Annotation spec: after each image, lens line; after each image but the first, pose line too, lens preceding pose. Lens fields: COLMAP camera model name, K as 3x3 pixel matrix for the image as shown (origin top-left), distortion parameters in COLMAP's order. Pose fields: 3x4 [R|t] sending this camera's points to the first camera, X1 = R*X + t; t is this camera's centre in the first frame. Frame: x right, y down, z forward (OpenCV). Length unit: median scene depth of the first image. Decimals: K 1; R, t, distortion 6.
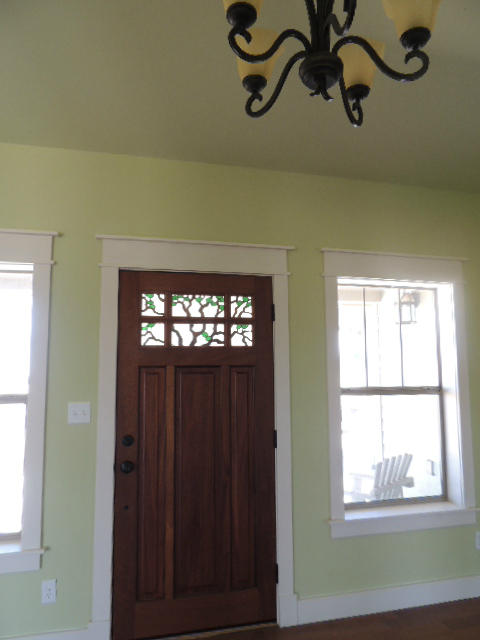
lens RADIAL K [[457.6, 0, 240.0], [0, 457.6, 320.0], [0, 0, 1]] dist [-0.020265, 0.004219]
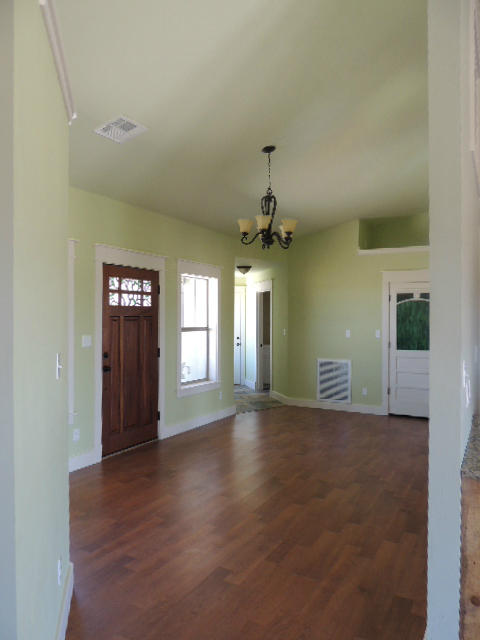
lens RADIAL K [[457.6, 0, 240.0], [0, 457.6, 320.0], [0, 0, 1]] dist [-0.020265, 0.004219]
pose [[0.691512, 0.007764, 0.722323, -1.144718], [-0.091613, 0.992811, 0.077033, -0.072627], [-0.716532, -0.119443, 0.687252, -0.636135]]
